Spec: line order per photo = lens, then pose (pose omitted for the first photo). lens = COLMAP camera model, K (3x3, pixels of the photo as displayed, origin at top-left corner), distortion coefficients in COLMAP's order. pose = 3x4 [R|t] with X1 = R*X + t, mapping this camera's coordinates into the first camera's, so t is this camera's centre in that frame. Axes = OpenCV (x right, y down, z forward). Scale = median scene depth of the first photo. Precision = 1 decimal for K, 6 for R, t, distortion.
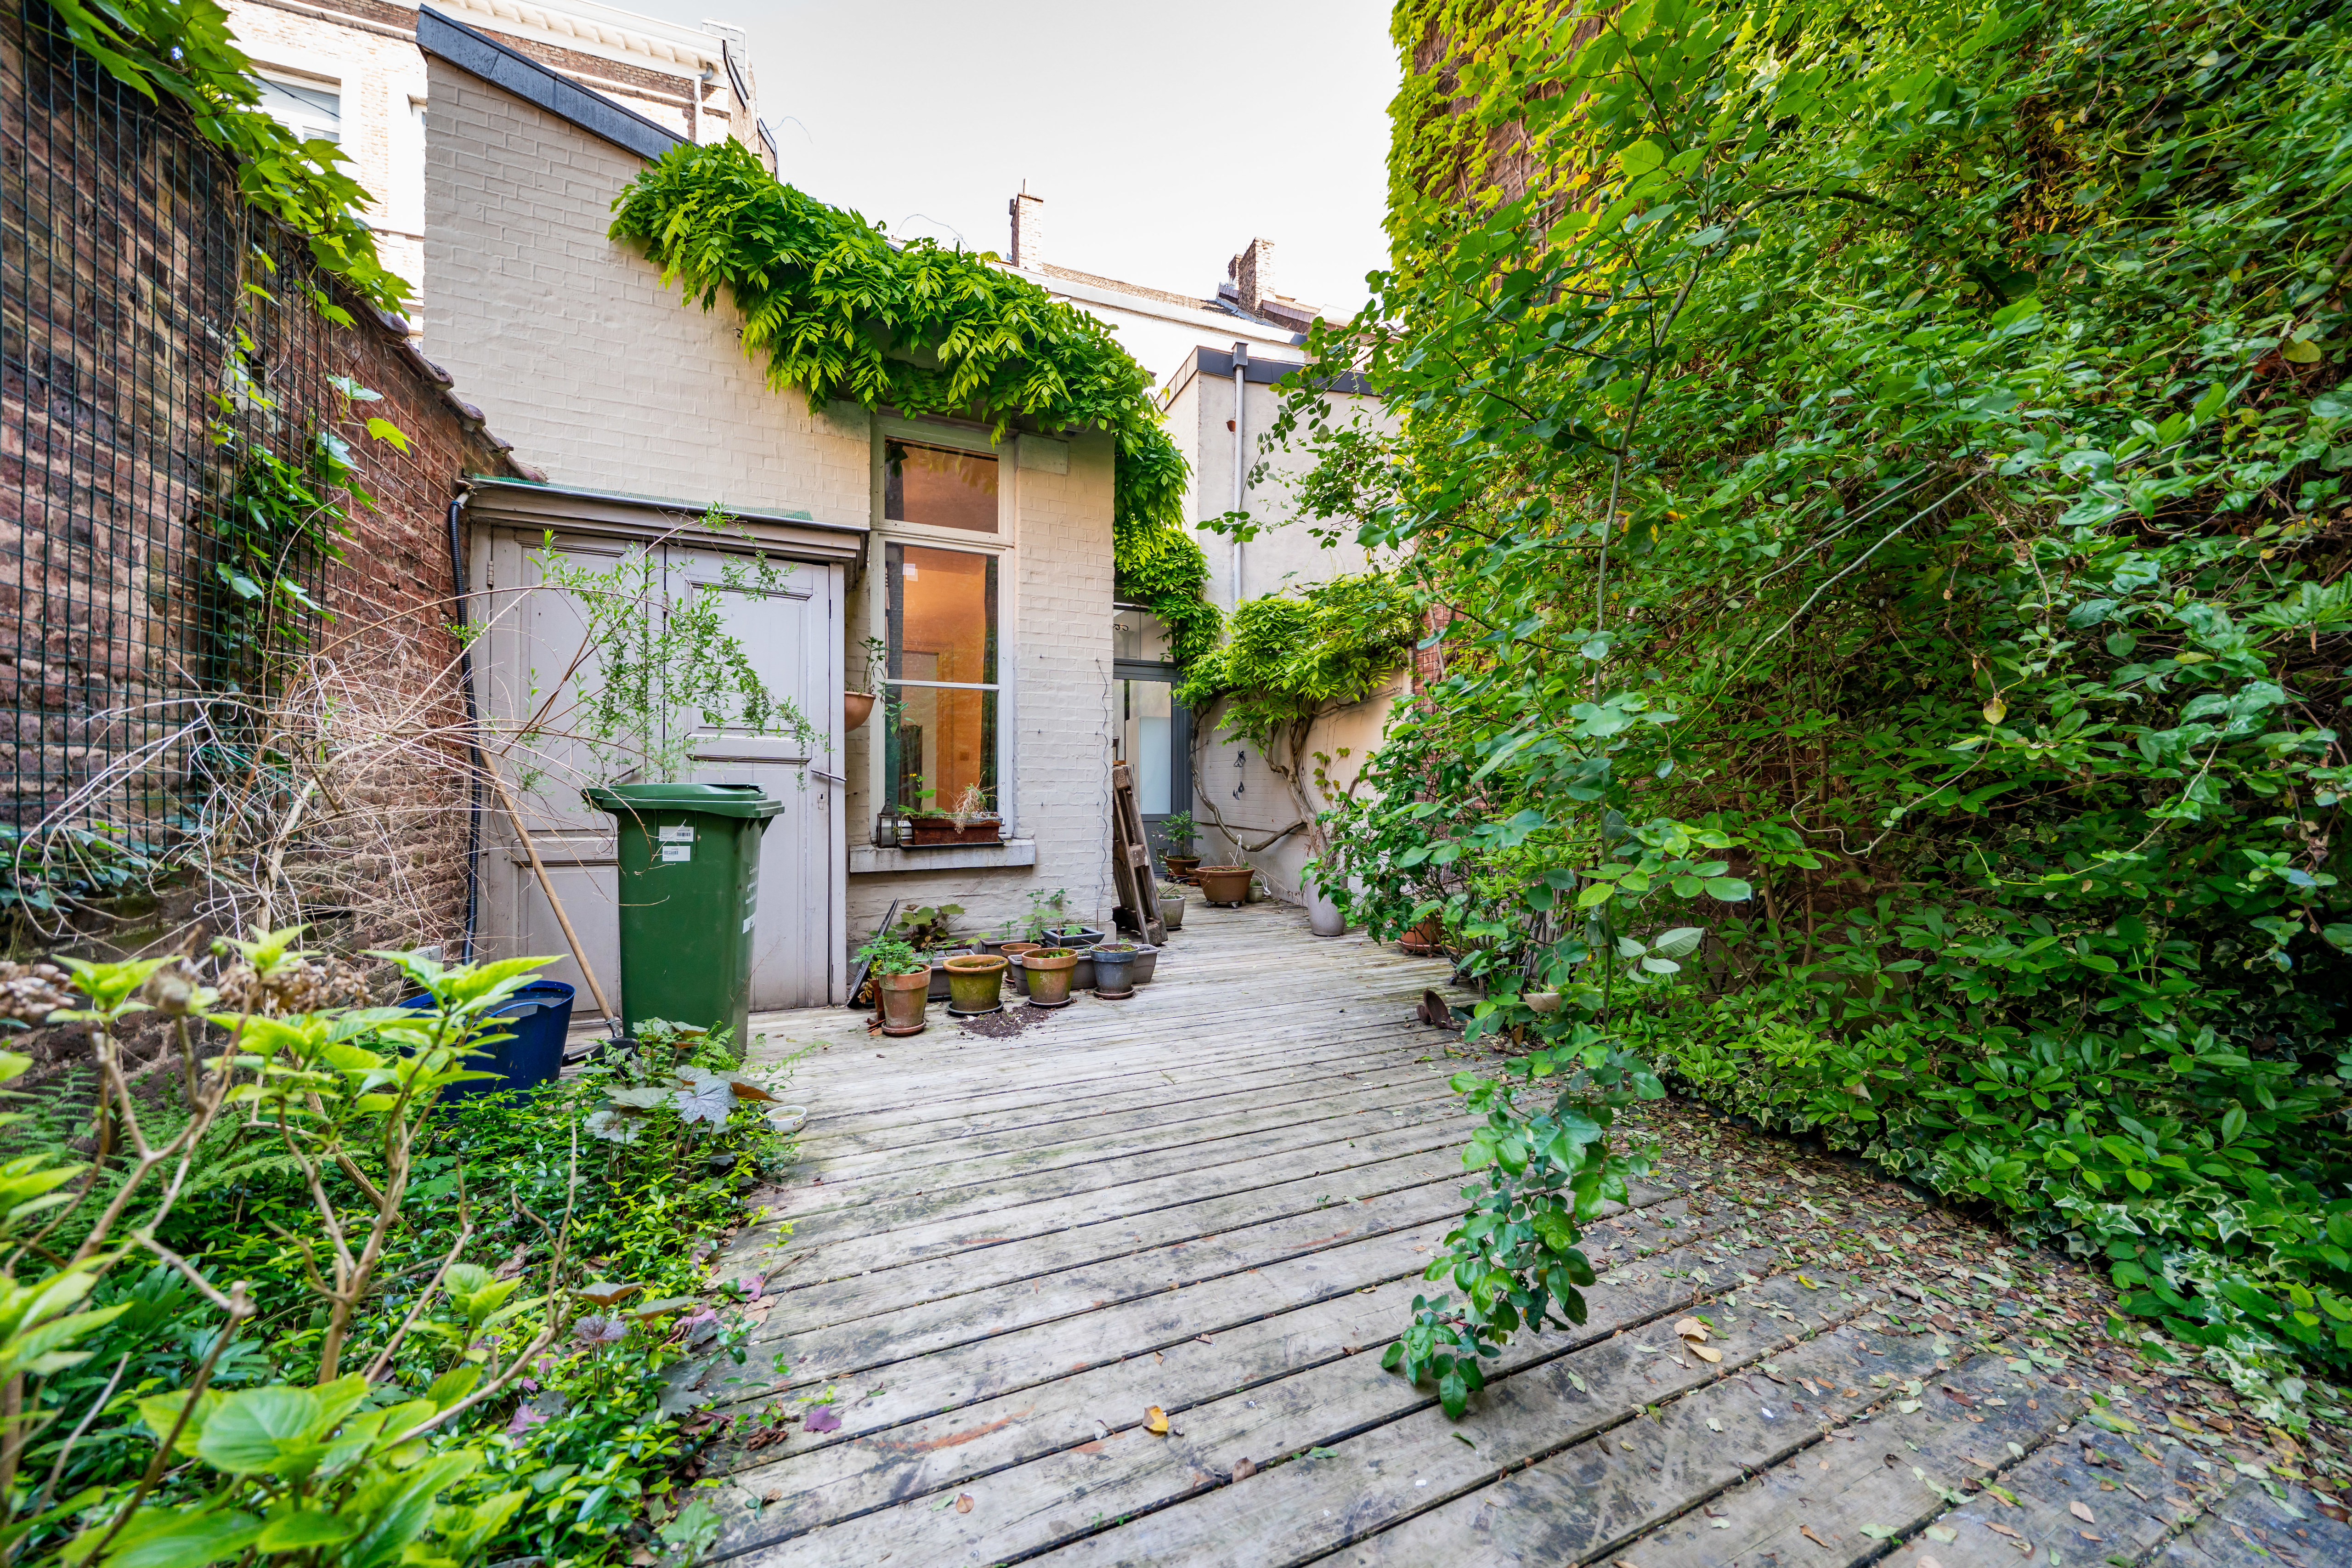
lens RADIAL K [[799.1, 0, 1186.8], [0, 799.1, 785.8], [0, 0, 1]] dist [0.001918, -0.002727]
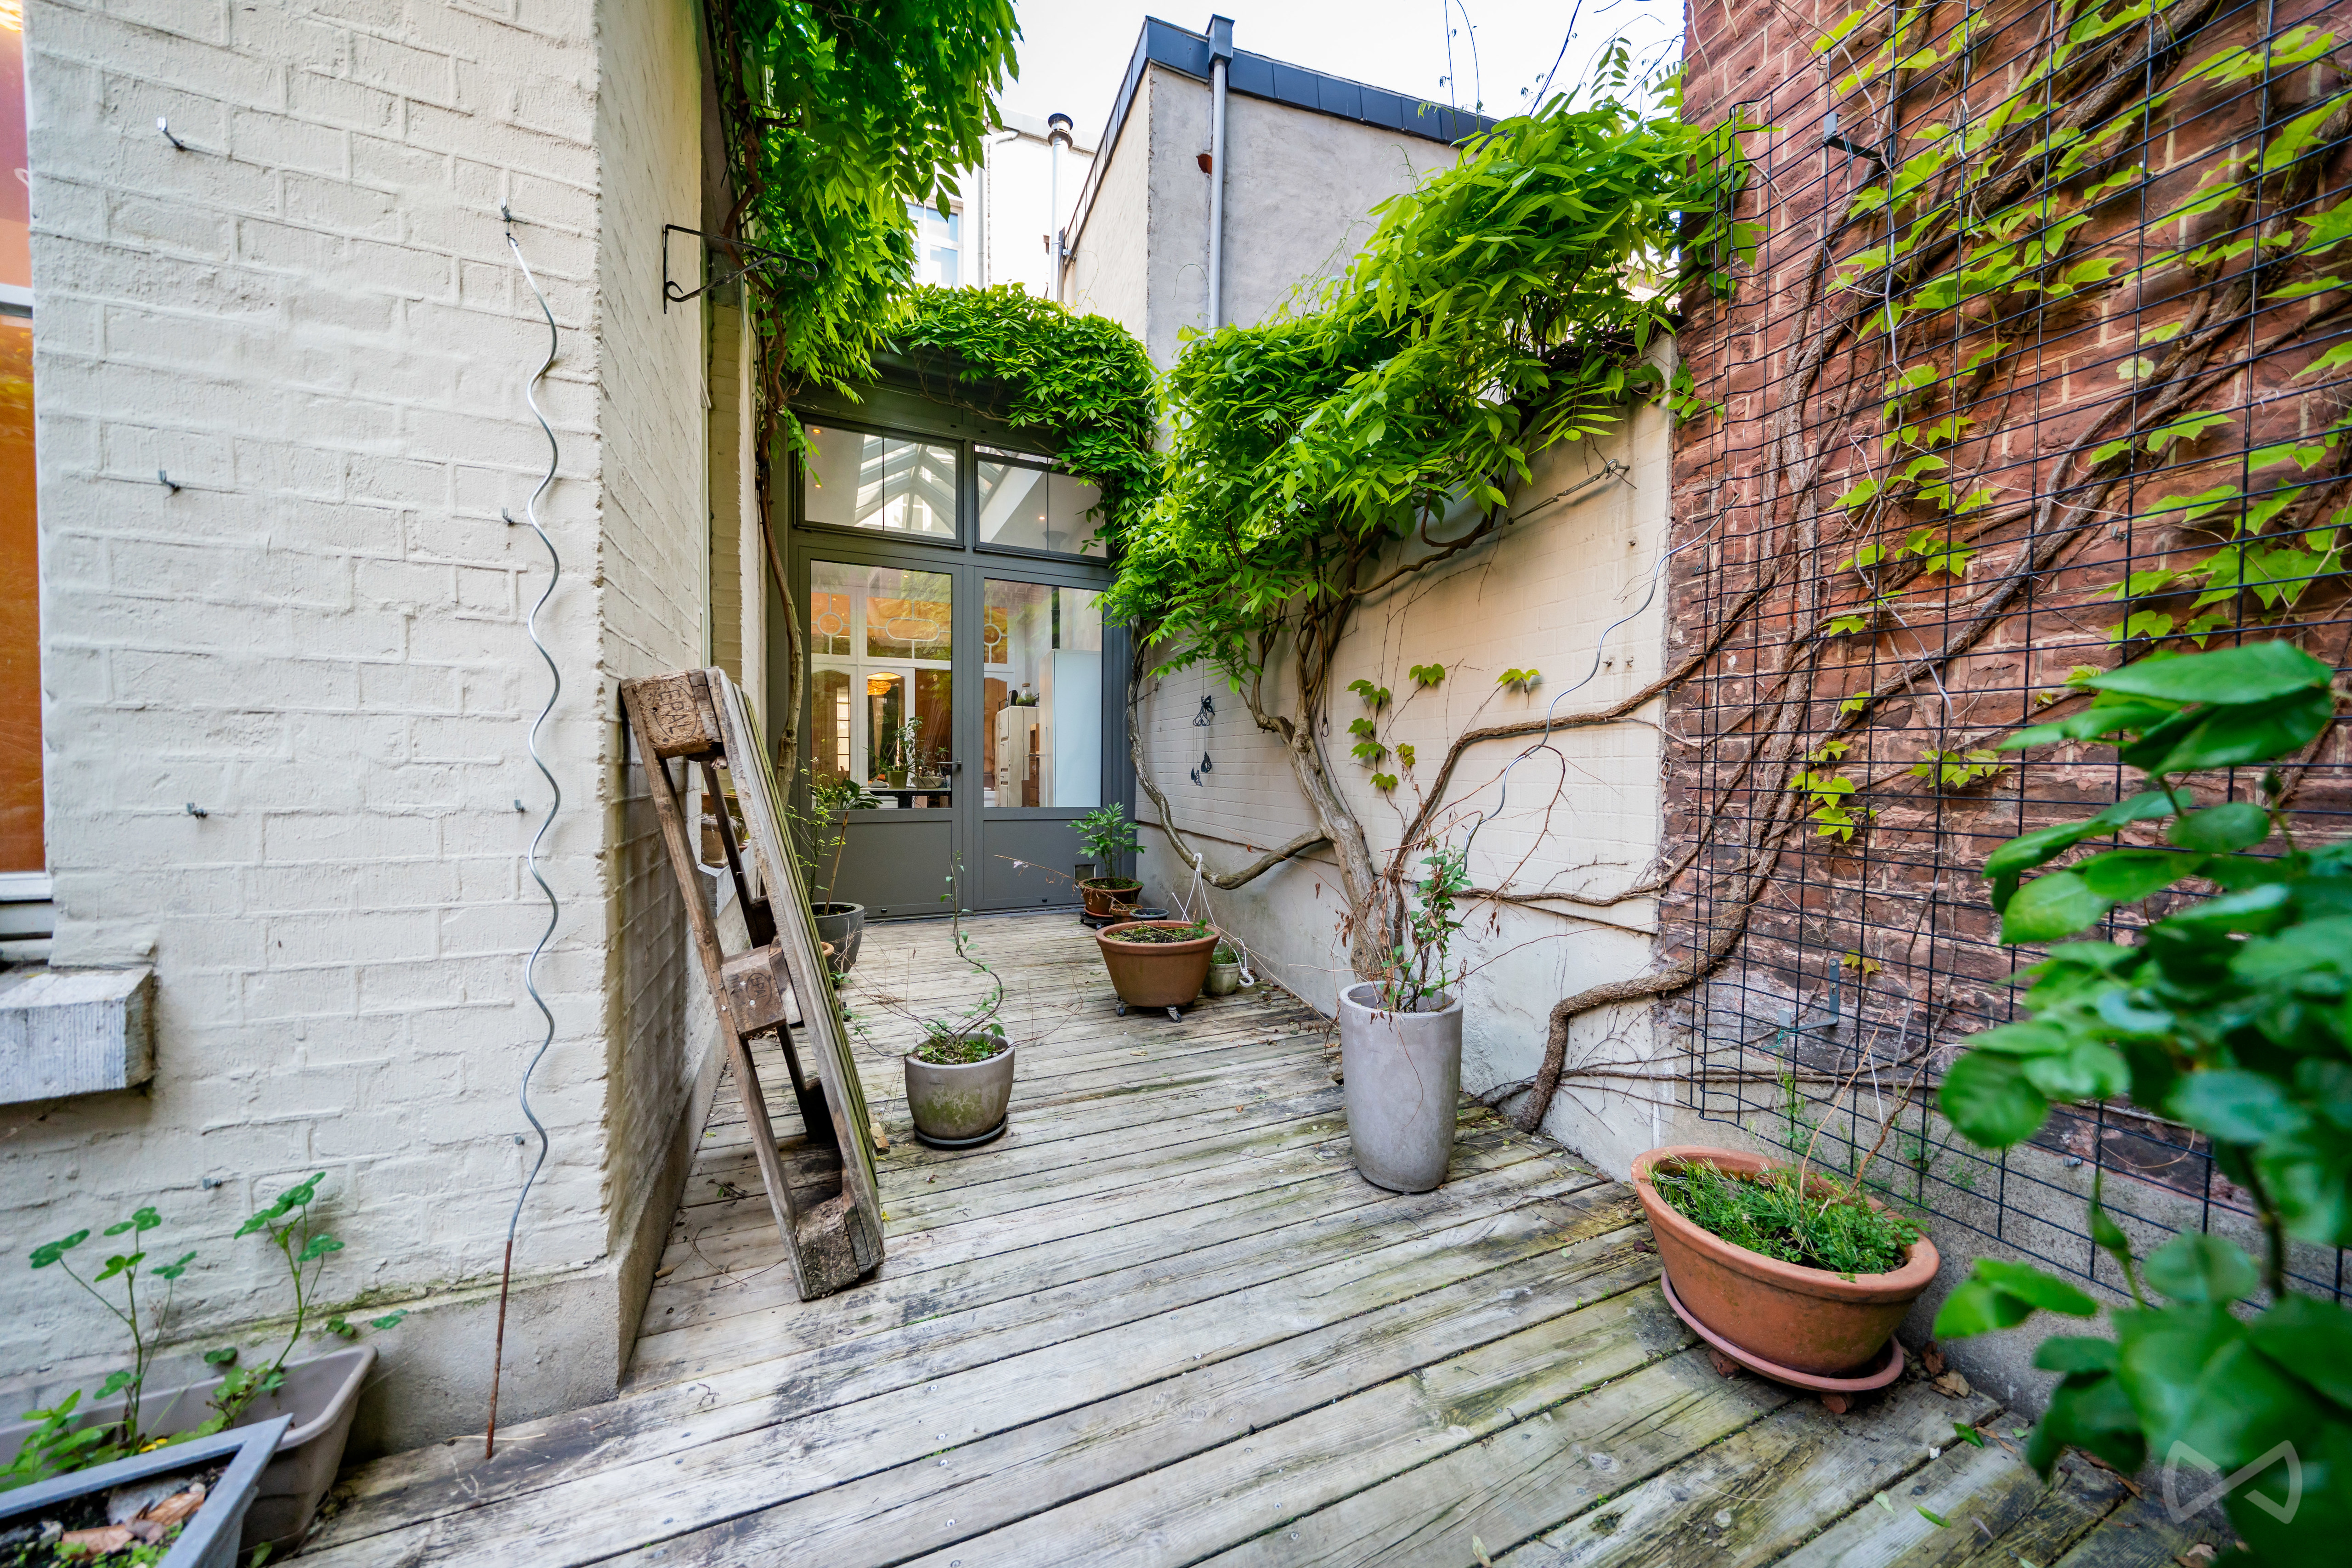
lens RADIAL K [[799.1, 0, 1186.8], [0, 799.1, 785.8], [0, 0, 1]] dist [0.001918, -0.002727]
pose [[0.999954, 0.008359, -0.004653, 0.066074], [-0.008245, 0.999674, 0.024163, 0.005193], [0.004854, -0.024123, 0.999697, 0.524557]]
